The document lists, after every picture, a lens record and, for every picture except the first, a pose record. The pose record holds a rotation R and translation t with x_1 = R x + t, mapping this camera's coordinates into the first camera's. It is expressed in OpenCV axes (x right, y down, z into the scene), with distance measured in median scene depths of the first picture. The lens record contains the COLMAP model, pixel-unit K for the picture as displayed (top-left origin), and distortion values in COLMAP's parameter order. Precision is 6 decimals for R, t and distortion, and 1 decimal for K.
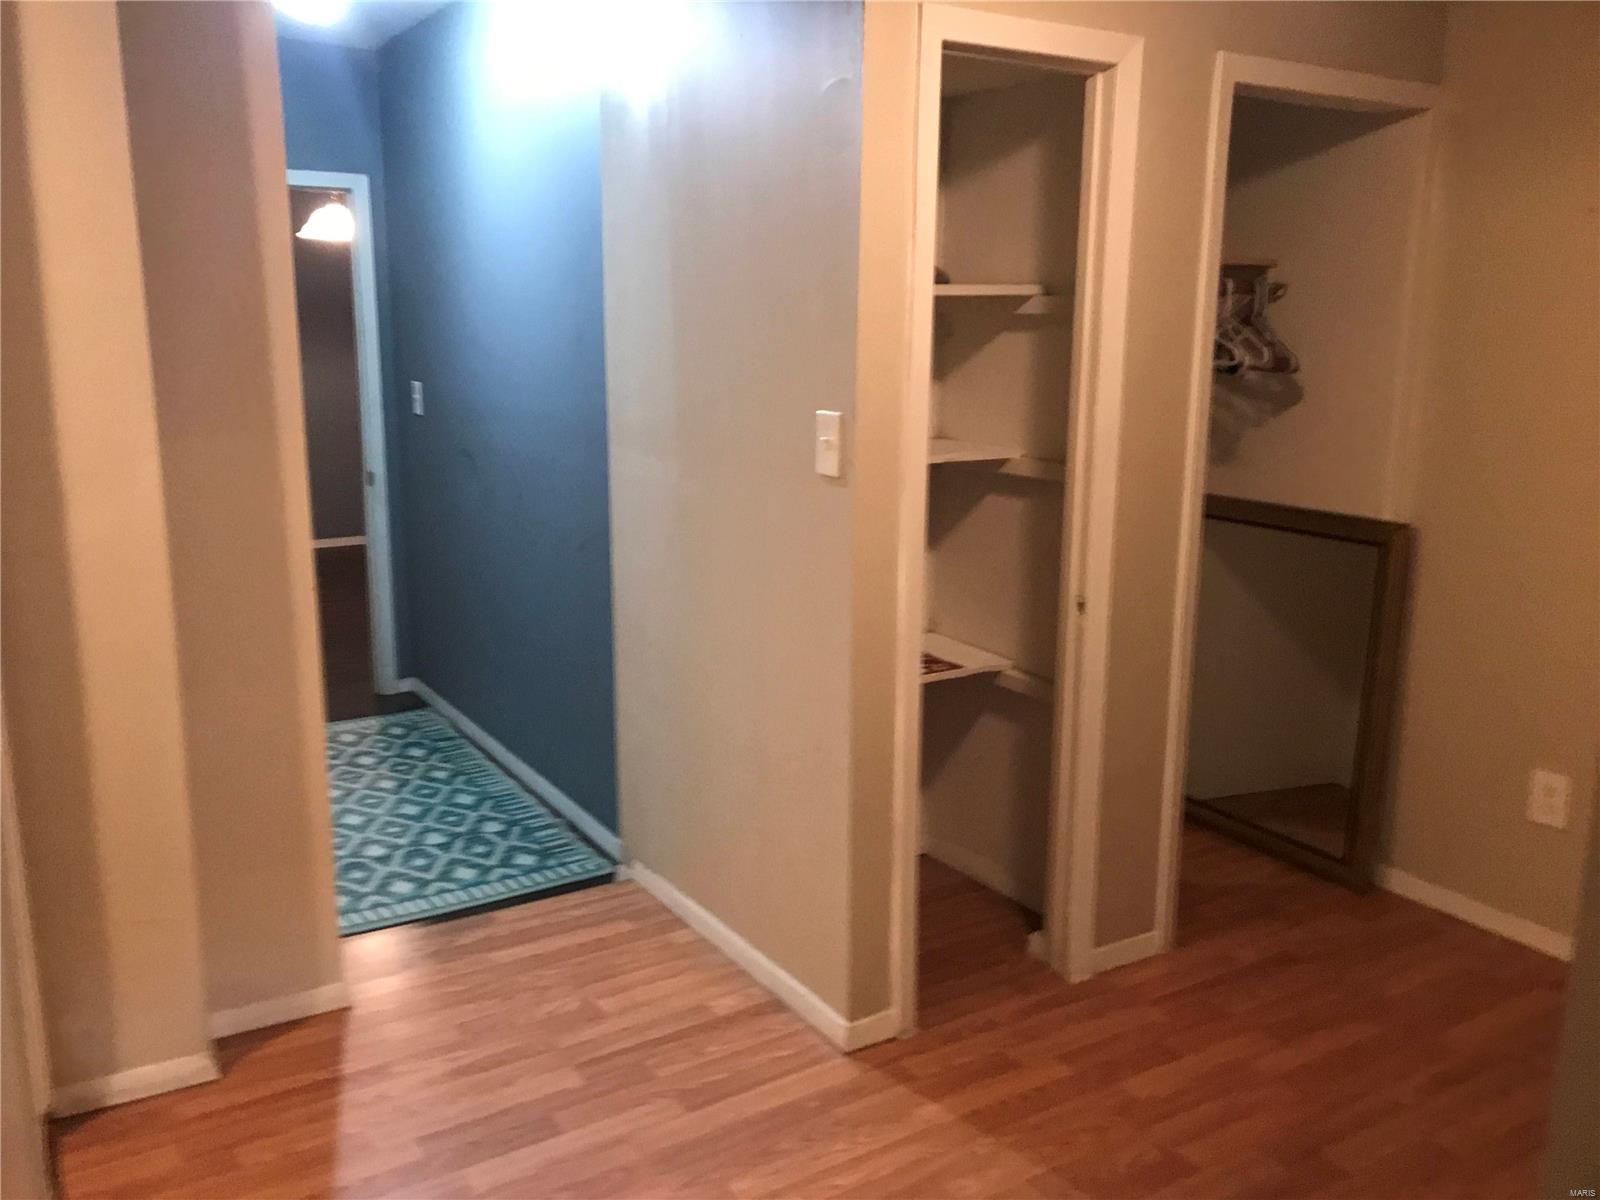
lens RADIAL K [[1318.9, 0, 800.3], [0, 1318.9, 599.3], [0, 0, 1]] dist [0.049924, -0.055263]
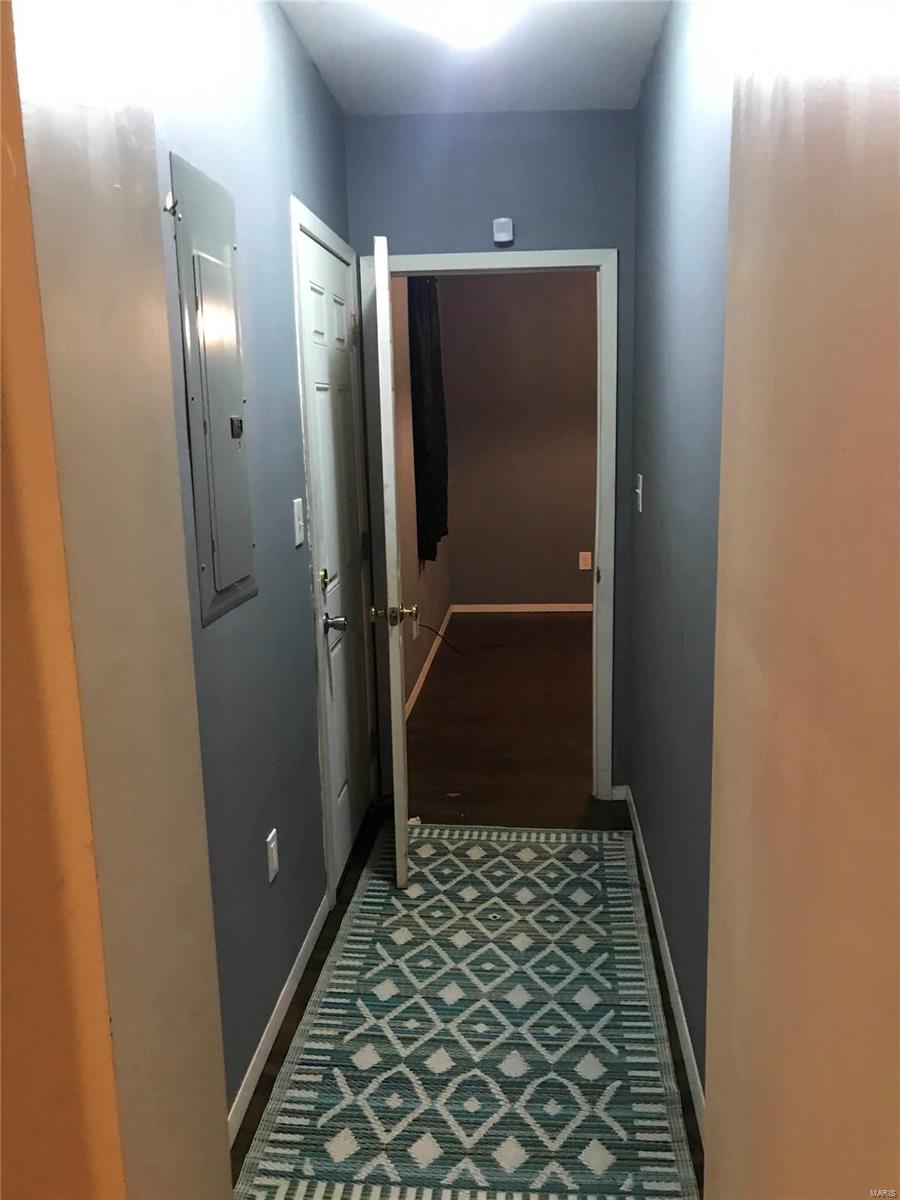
lens RADIAL K [[989.2, 0, 451.7], [0, 989.2, 603.4], [0, 0, 1]] dist [0.049924, -0.055263]
pose [[0.793951, 0.091765, -0.601017, 0.022682], [-0.098944, 0.994867, 0.021194, -0.090826], [0.599877, 0.042640, 0.798956, 0.449342]]
